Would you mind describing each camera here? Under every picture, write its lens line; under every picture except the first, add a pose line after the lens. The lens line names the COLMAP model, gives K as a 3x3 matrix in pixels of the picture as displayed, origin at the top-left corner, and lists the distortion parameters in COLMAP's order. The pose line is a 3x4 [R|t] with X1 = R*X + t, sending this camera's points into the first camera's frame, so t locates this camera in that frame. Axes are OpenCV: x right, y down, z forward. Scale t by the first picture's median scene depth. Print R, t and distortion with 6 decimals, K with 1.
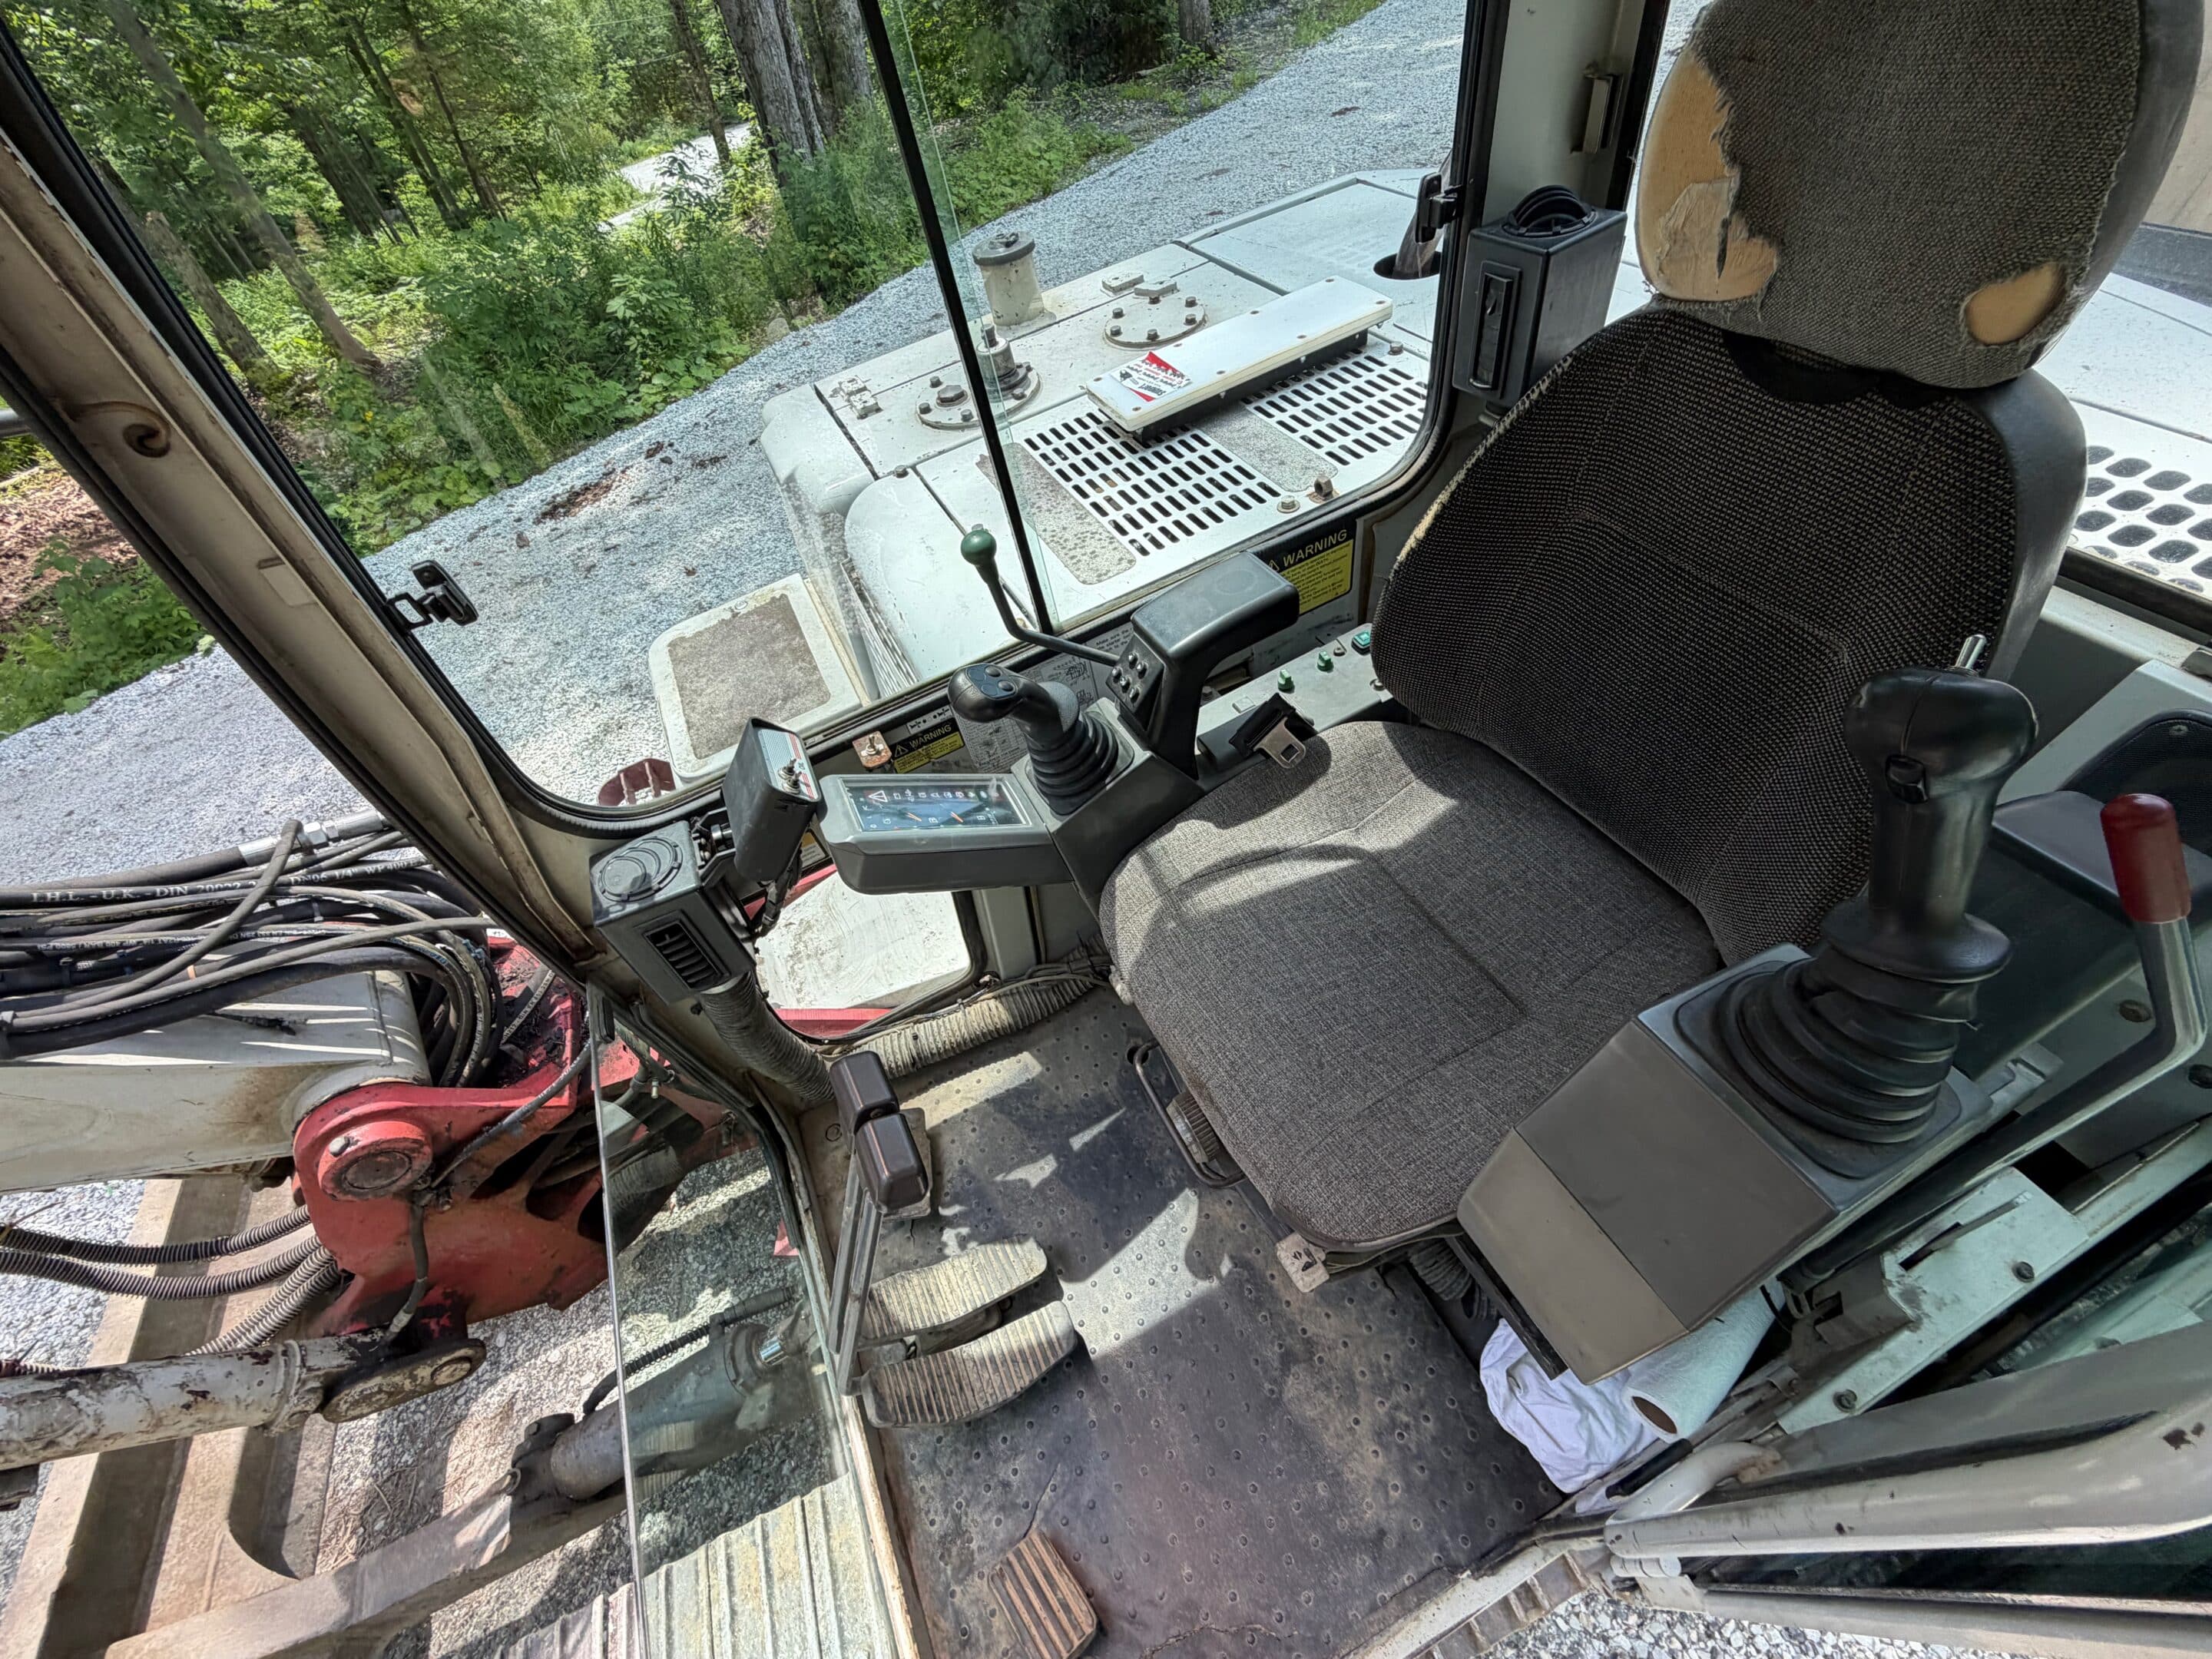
lens RADIAL K [[882.4, 0, 1098.5], [0, 882.4, 826.5], [0, 0, 1]] dist [-0.000610, -0.000088]
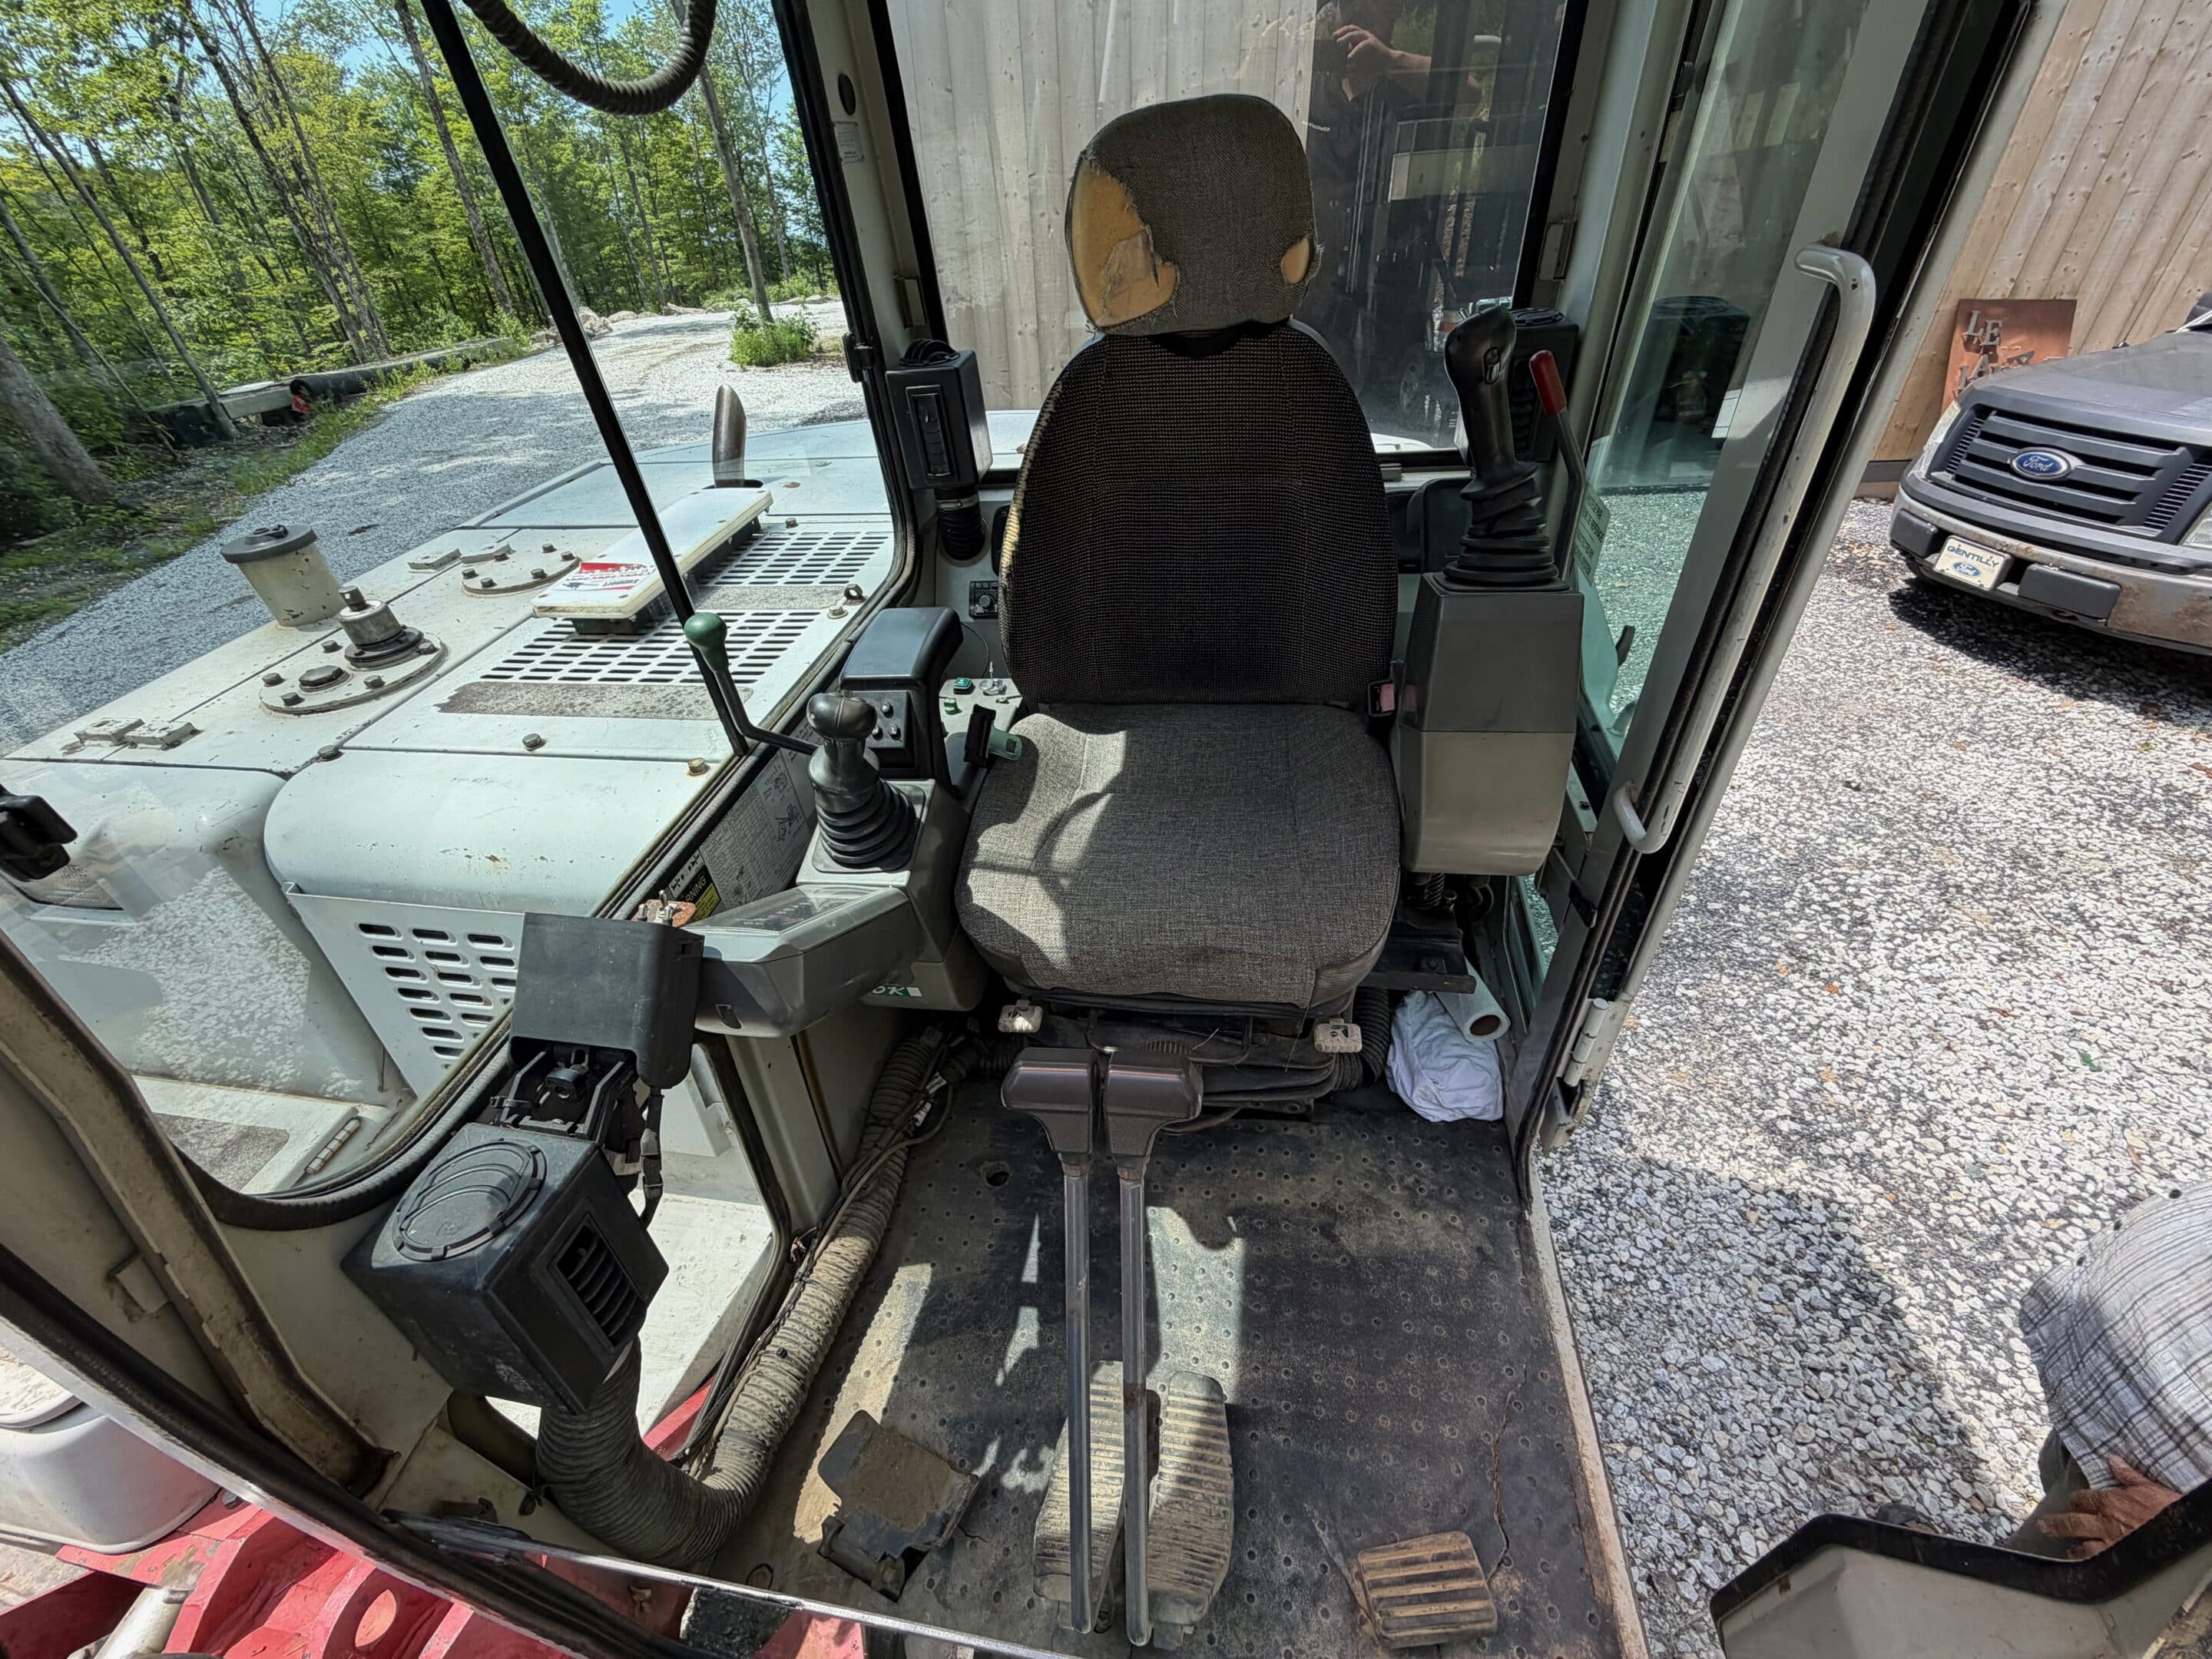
lens RADIAL K [[882.4, 0, 1098.5], [0, 882.4, 826.5], [0, 0, 1]] dist [-0.000610, -0.000088]
pose [[0.587639, -0.391012, 0.708371, -0.403442], [0.607184, 0.791761, -0.066656, 0.101316], [-0.534797, 0.469281, 0.702686, 0.145478]]
